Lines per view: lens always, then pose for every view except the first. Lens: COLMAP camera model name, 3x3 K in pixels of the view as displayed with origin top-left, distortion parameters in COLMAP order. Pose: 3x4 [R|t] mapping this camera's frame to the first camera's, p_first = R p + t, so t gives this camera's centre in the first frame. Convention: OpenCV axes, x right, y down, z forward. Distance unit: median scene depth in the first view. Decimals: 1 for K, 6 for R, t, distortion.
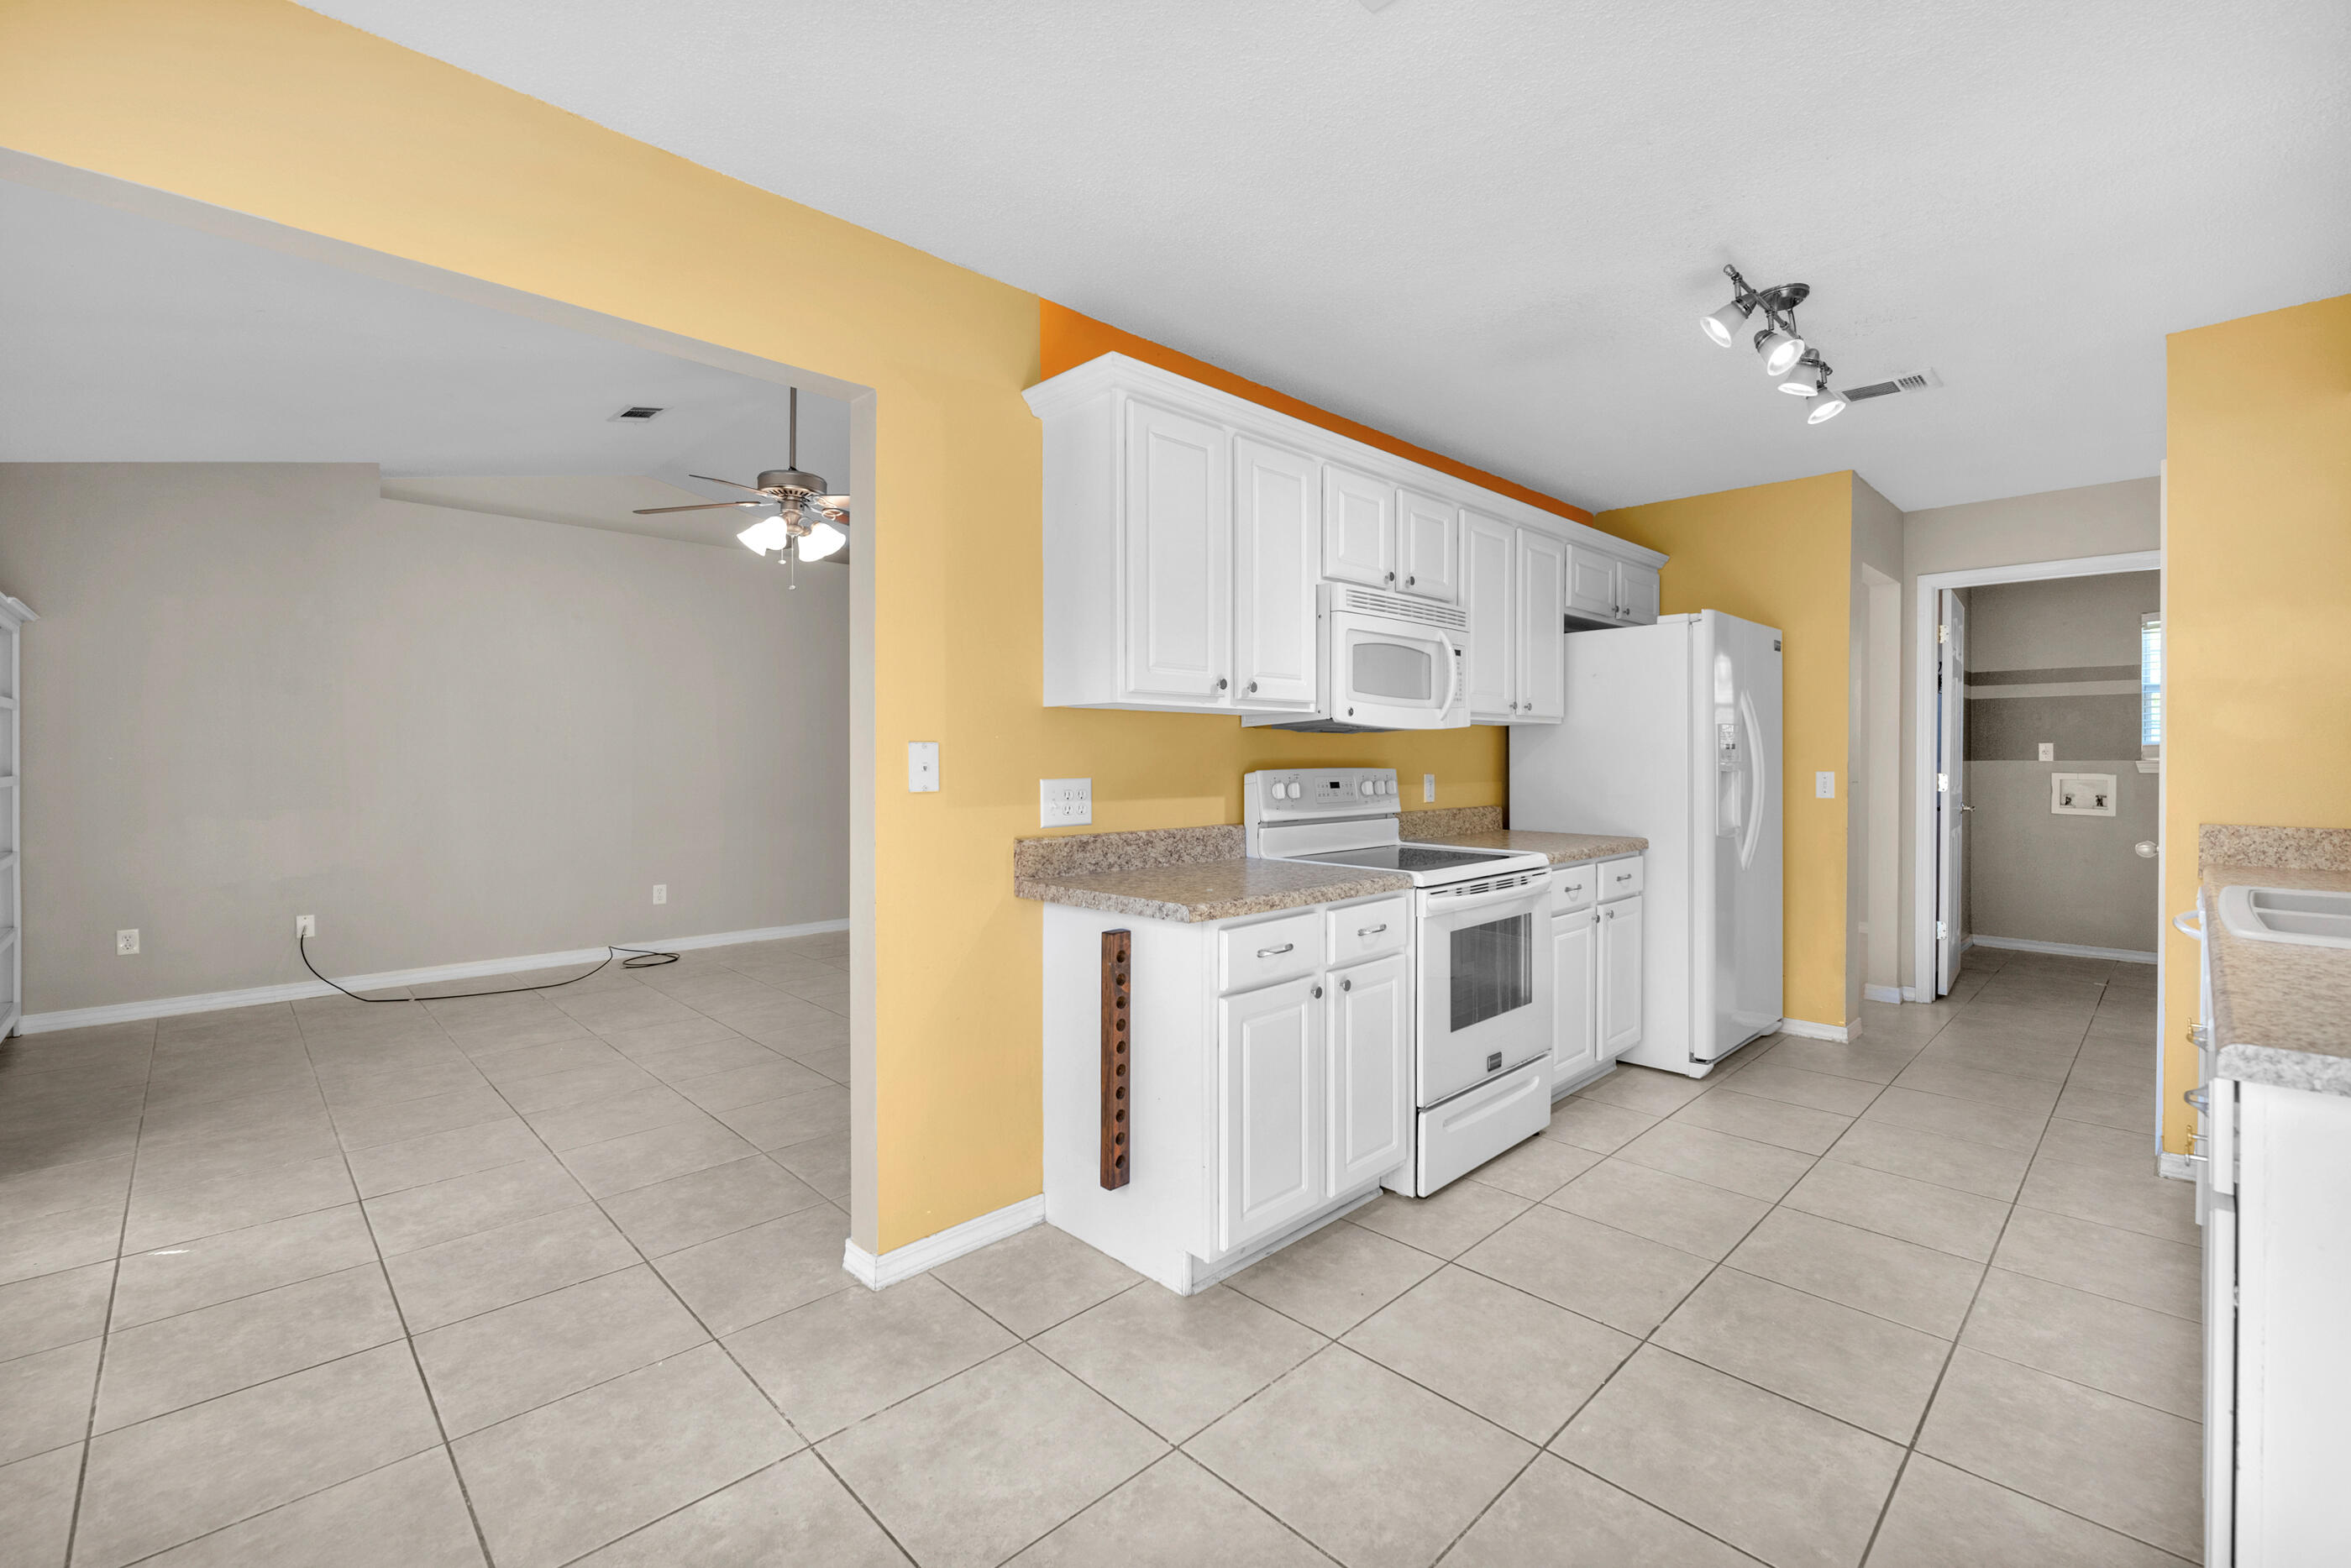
lens RADIAL K [[998.1, 0, 1173.4], [0, 998.1, 760.4], [0, 0, 1]] dist [-0.001583, -0.000400]
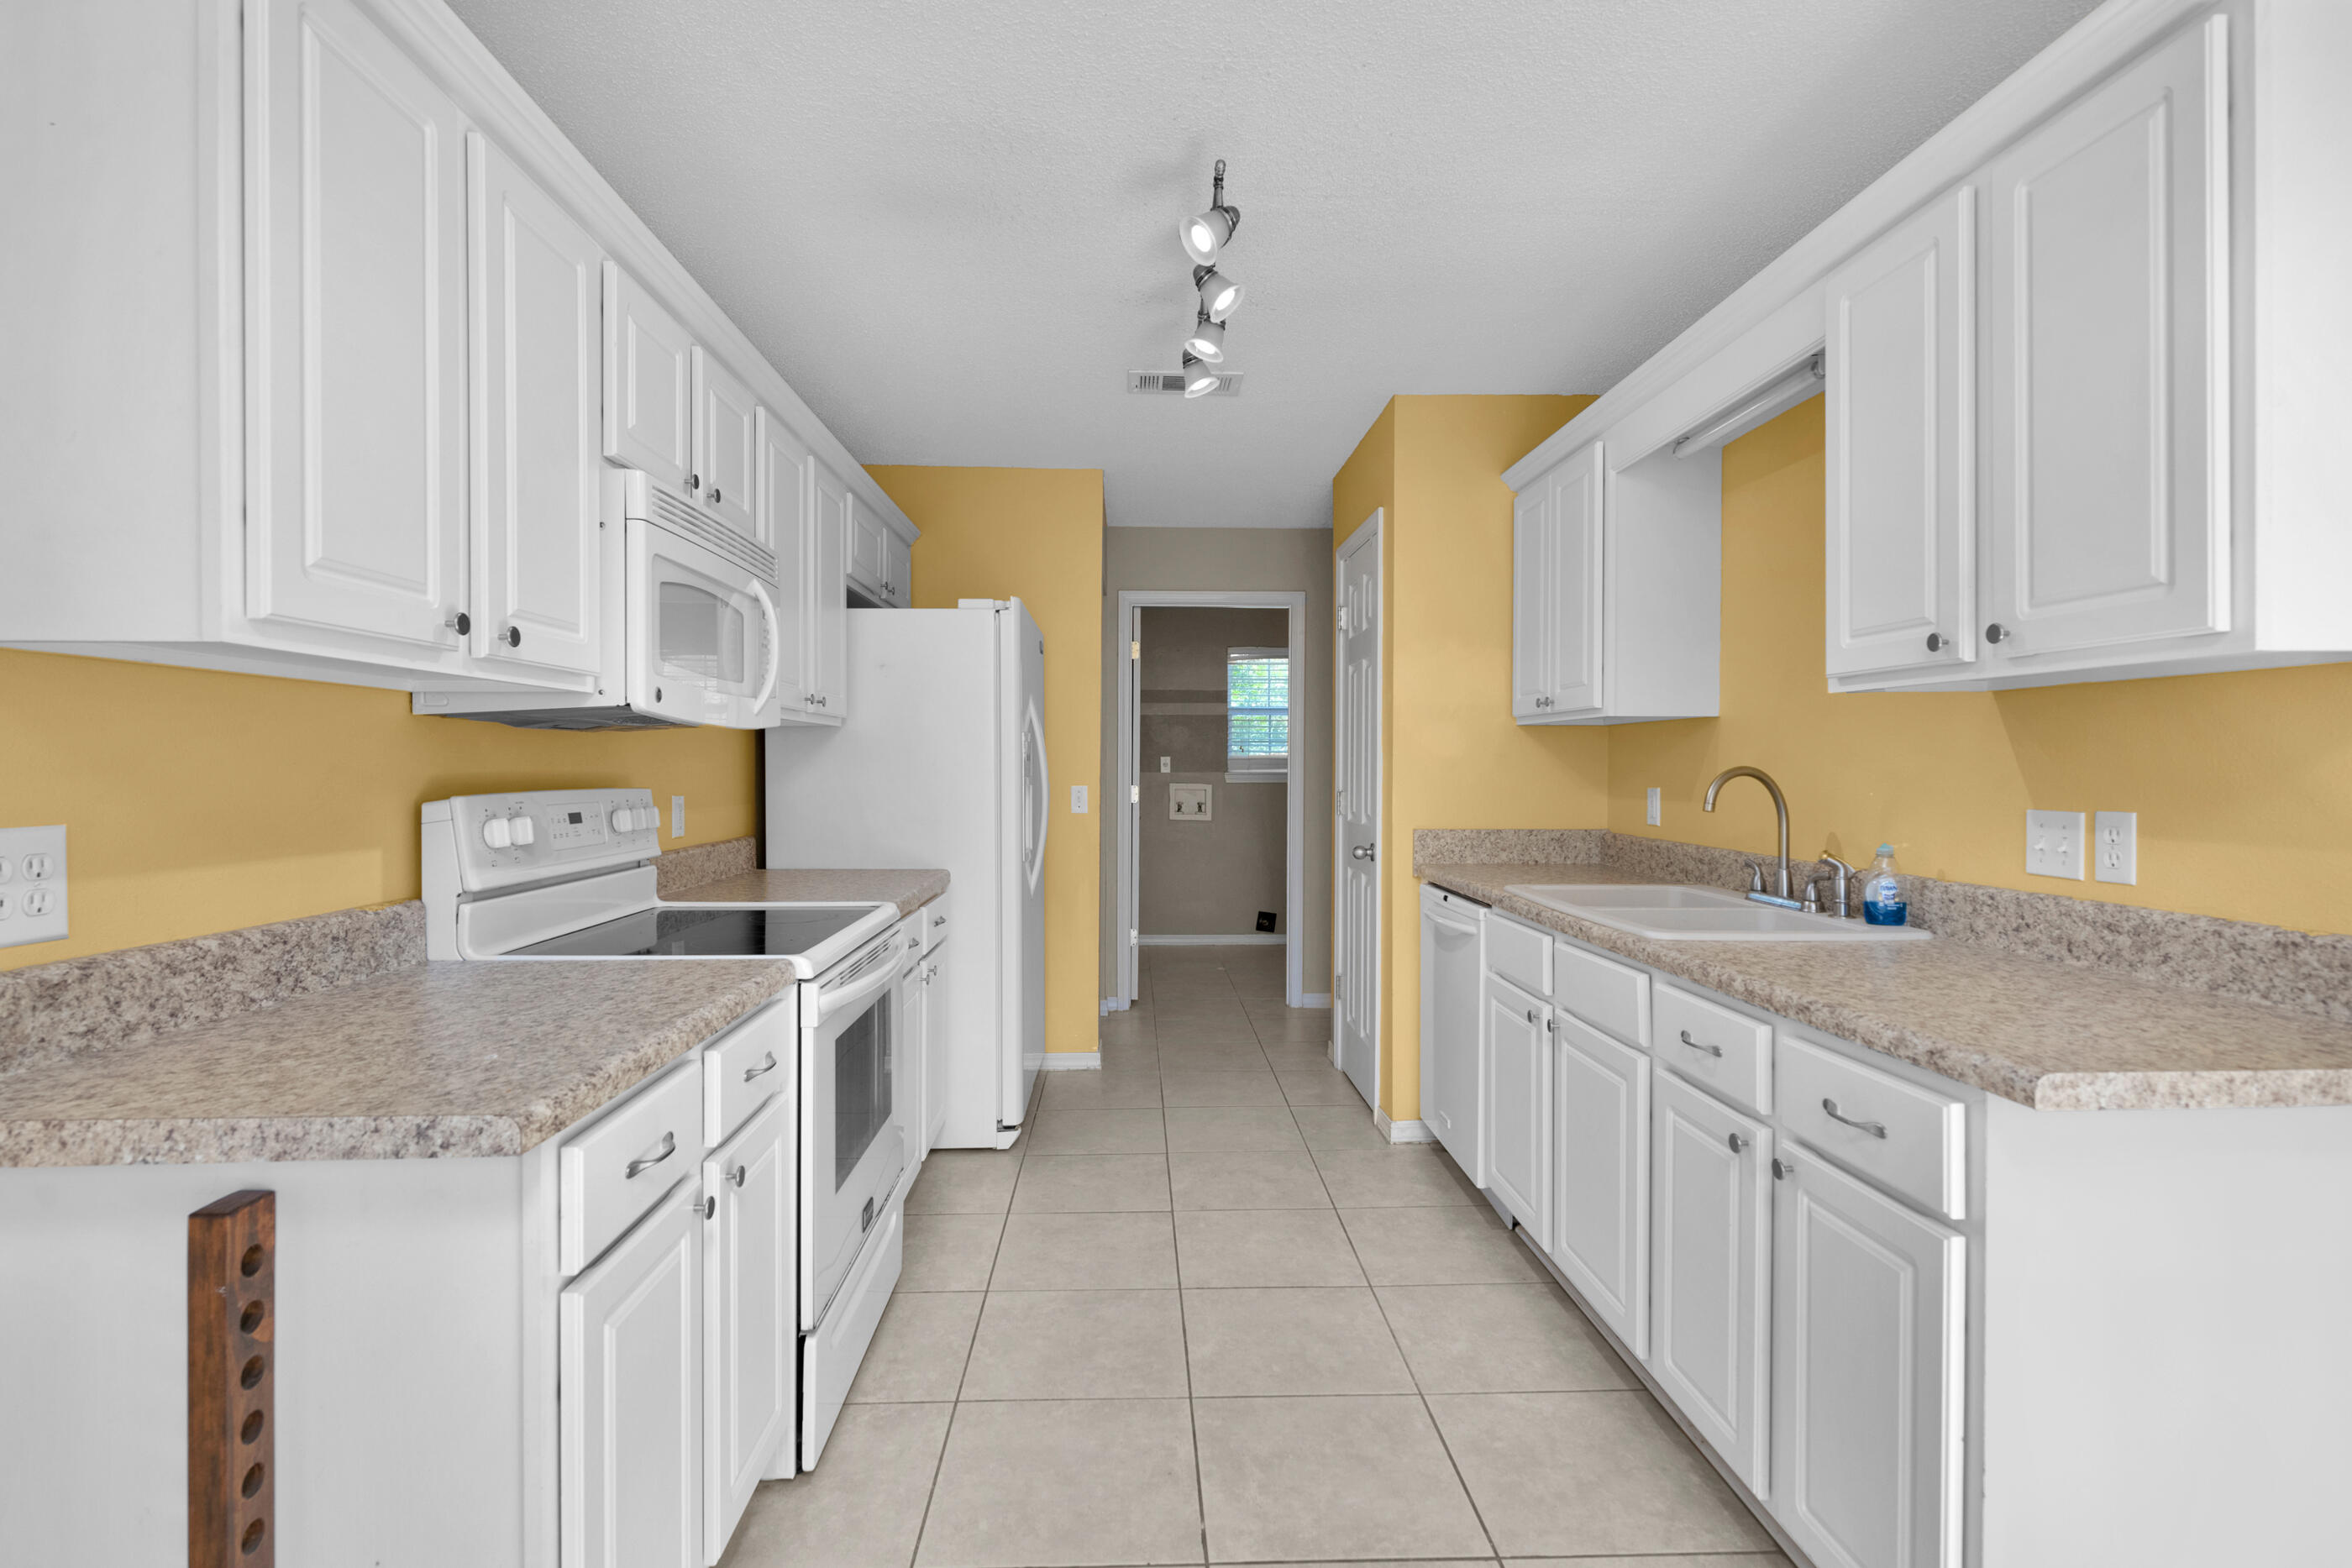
lens RADIAL K [[1122.3, 0, 1165.5], [0, 1122.3, 779.5], [0, 0, 1]] dist [0.017569, -0.012523]
pose [[0.668488, -0.006514, 0.743694, -0.111309], [0.000685, 0.999967, 0.008143, -0.003719], [-0.743722, -0.004934, 0.668470, 0.315038]]
